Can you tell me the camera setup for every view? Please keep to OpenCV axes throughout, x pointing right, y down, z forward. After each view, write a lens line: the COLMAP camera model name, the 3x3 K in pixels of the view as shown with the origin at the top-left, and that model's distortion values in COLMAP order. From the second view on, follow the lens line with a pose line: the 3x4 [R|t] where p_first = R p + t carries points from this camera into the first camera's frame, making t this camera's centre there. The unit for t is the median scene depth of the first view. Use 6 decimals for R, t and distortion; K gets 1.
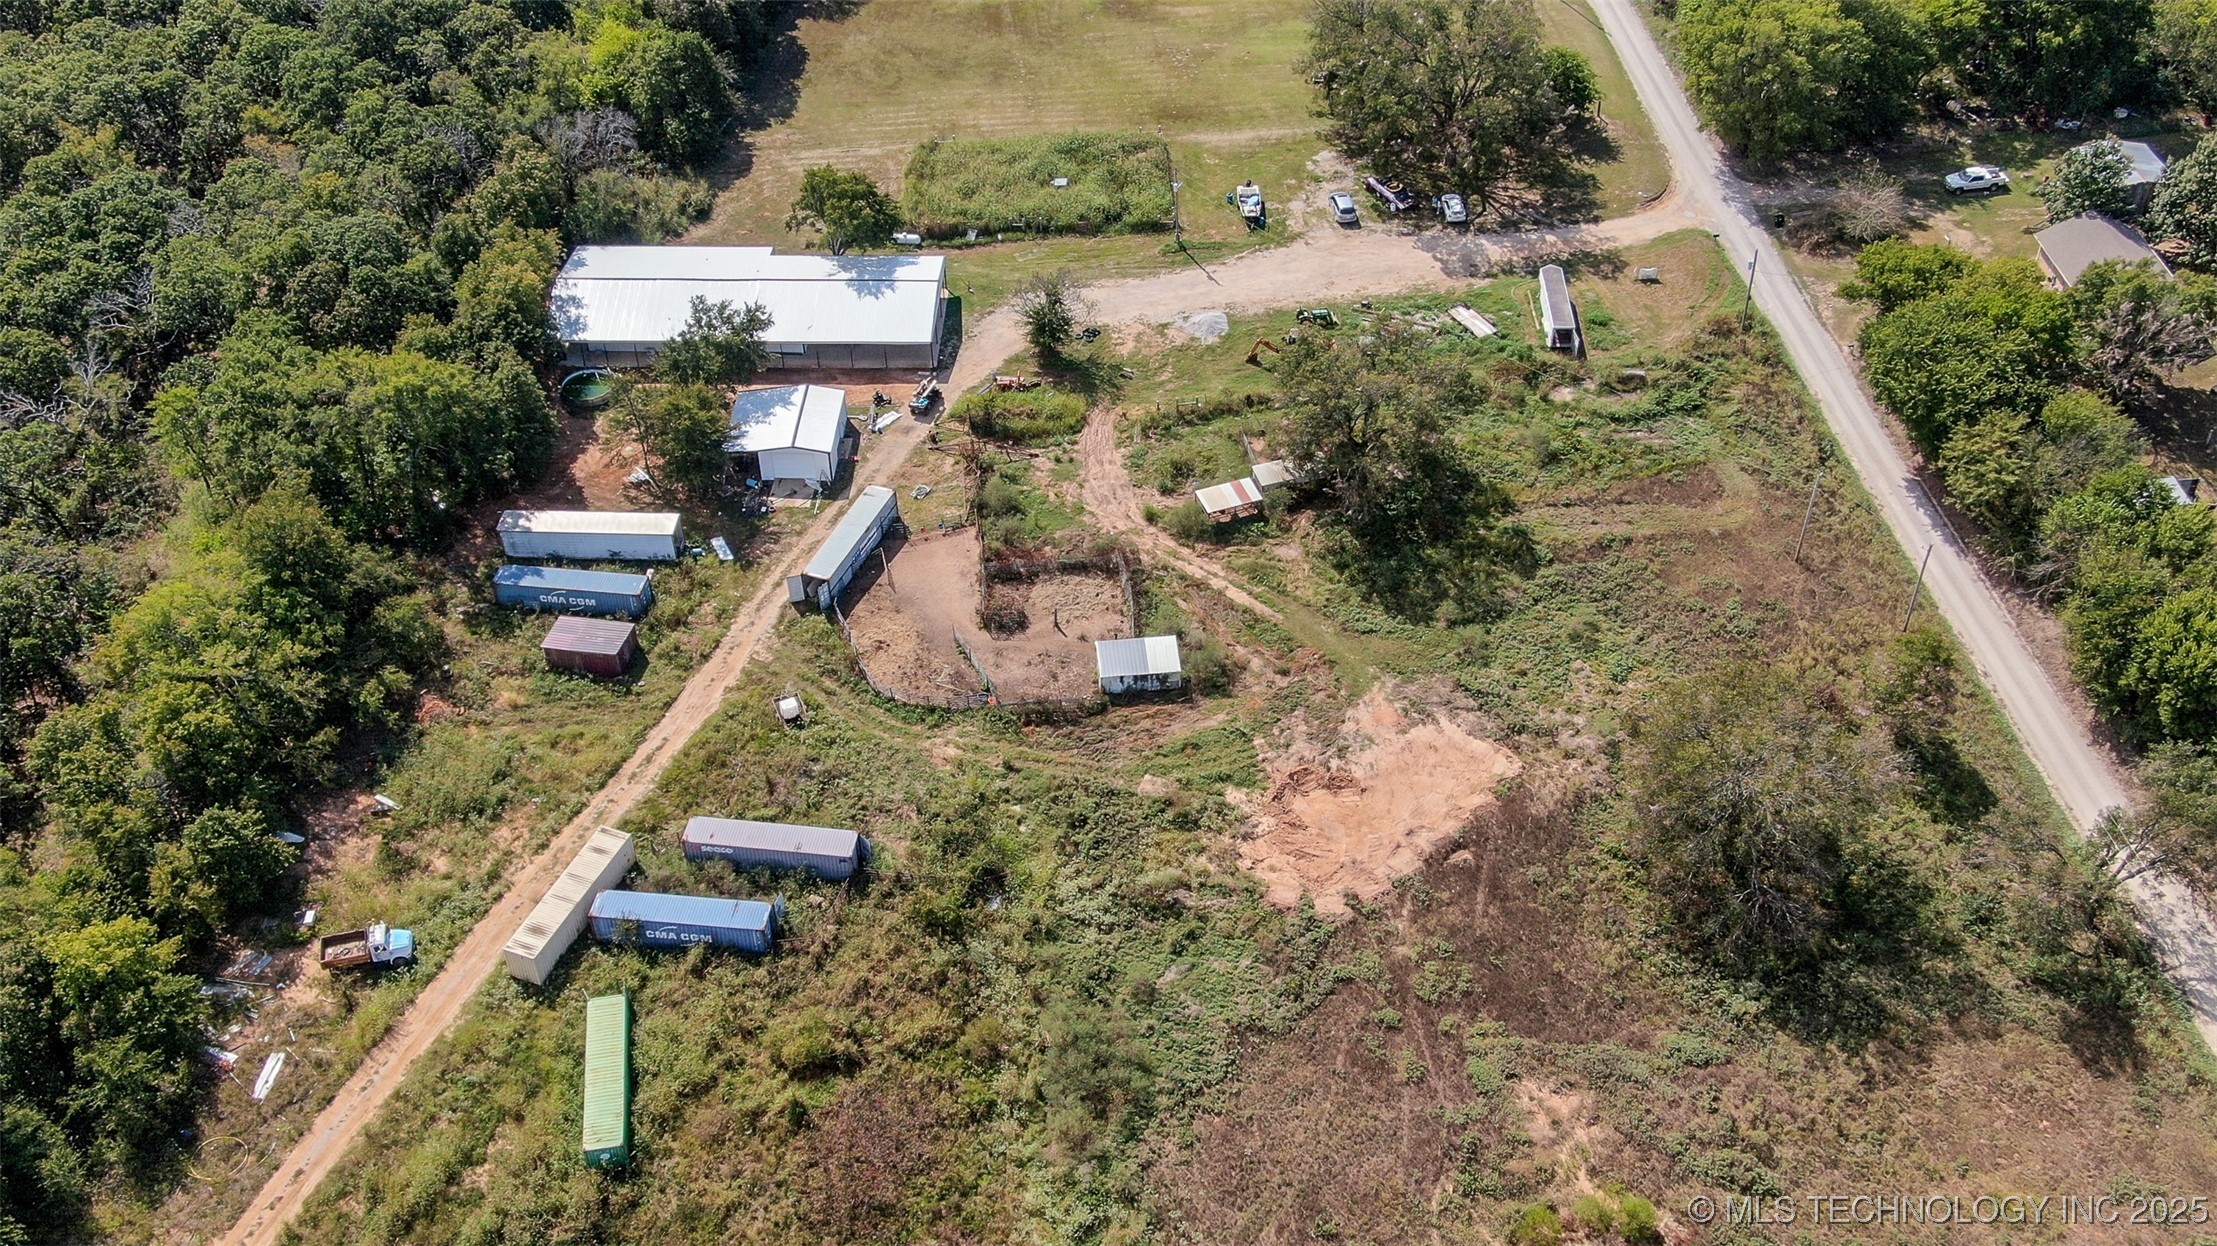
lens RADIAL K [[2253.1, 0, 1110.4], [0, 2253.1, 629.1], [0, 0, 1]] dist [0.081061, 0.000000]
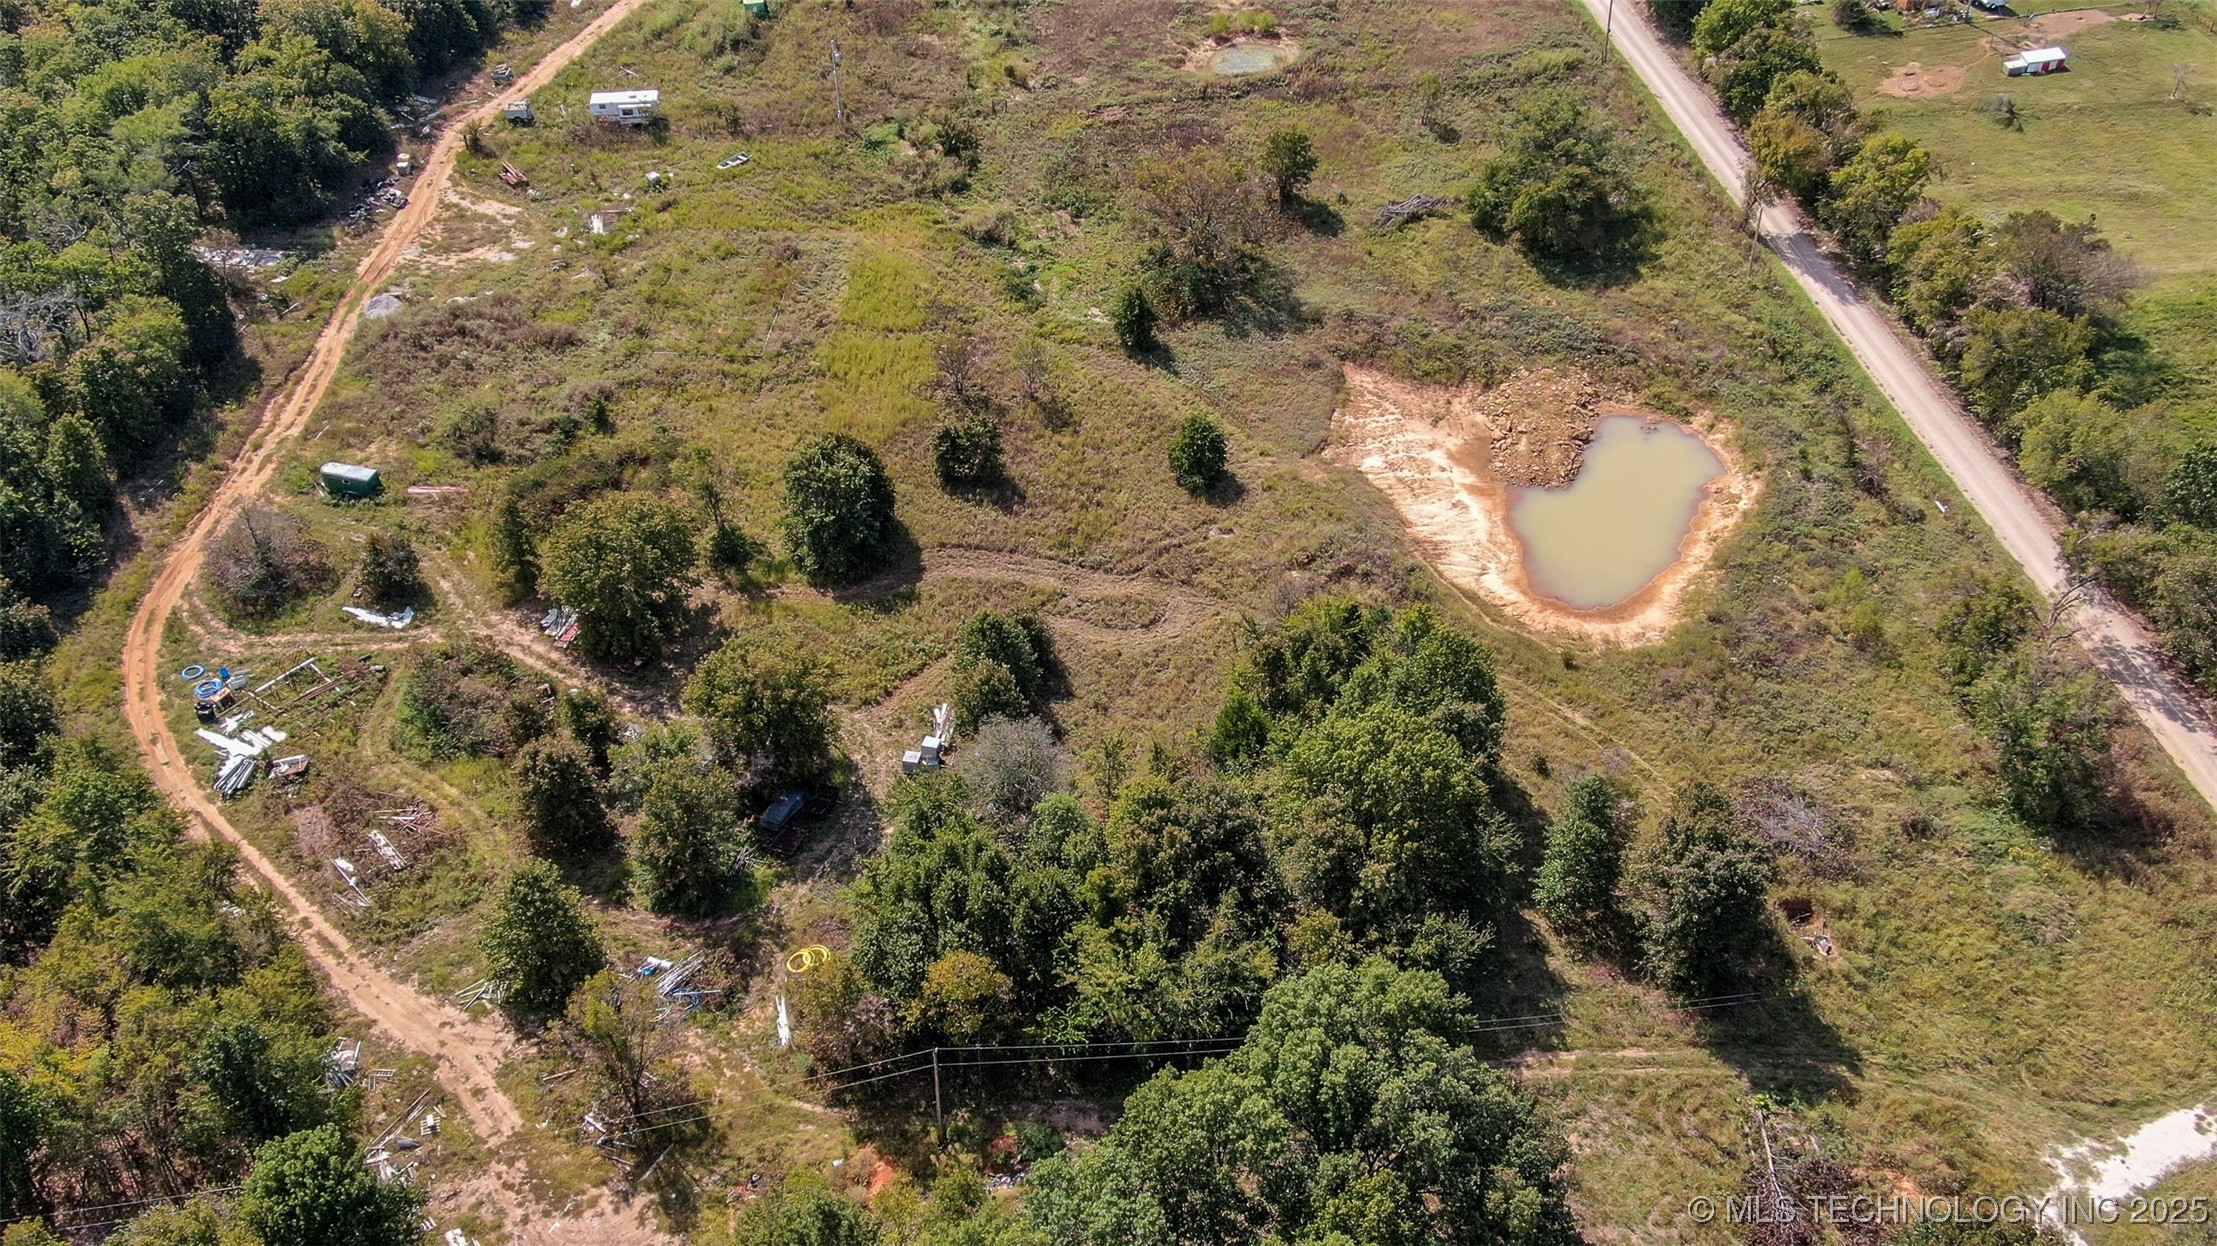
lens RADIAL K [[2253.1, 0, 1105.0], [0, 2253.1, 623.8], [0, 0, 1]] dist [0.081061, 0.000000]
pose [[0.999382, -0.023158, 0.026441, 0.016075], [0.024603, 0.998145, -0.055683, 0.695861], [-0.025103, 0.056299, 0.998098, -0.760772]]
